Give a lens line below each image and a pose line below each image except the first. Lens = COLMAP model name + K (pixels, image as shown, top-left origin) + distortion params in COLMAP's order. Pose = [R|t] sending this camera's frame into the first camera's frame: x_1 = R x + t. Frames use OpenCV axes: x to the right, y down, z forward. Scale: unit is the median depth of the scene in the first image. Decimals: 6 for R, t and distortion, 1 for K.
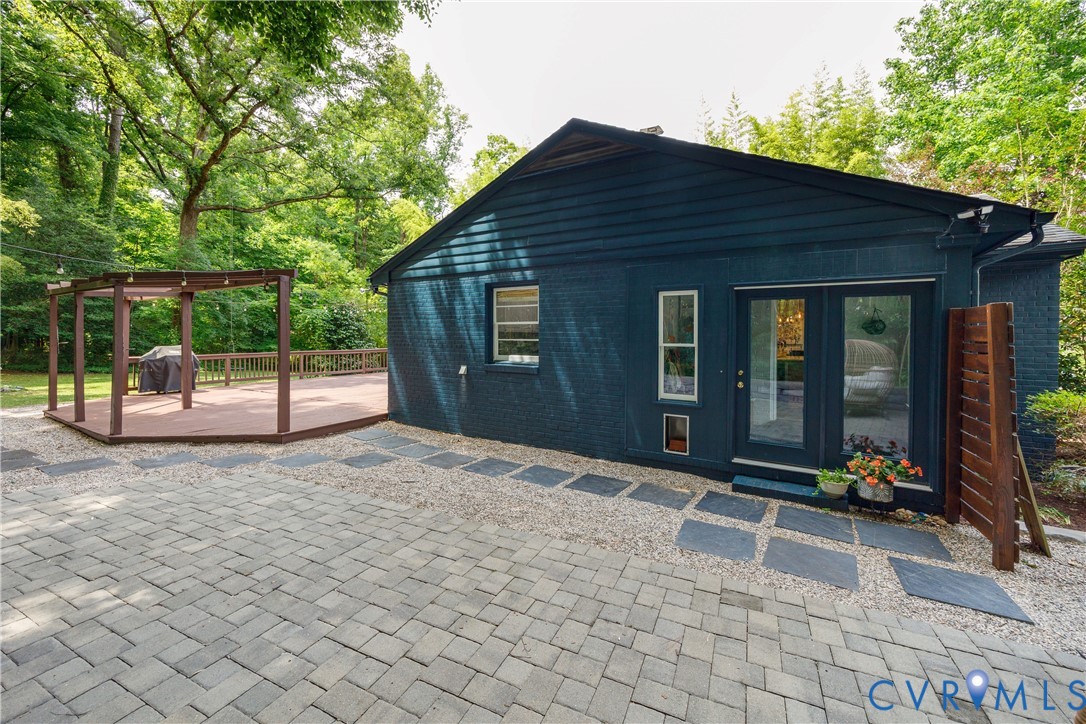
lens RADIAL K [[435.8, 0, 538.1], [0, 435.8, 341.7], [0, 0, 1]] dist [-0.000605, 0.000000]
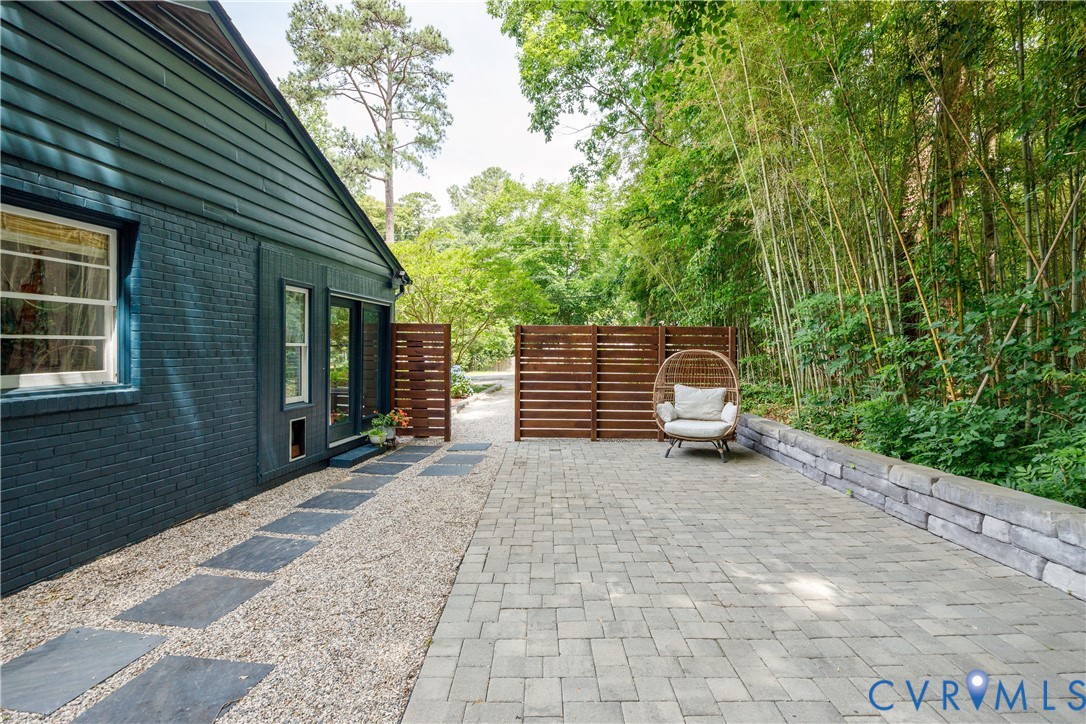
lens RADIAL K [[530.0, 0, 545.0], [0, 530.0, 353.9], [0, 0, 1]] dist [-0.001737, -0.000250]
pose [[-0.434235, -0.019209, 0.900595, -0.933630], [0.001691, 0.999753, 0.022139, 0.002975], [-0.900798, 0.011136, -0.434095, 0.991044]]
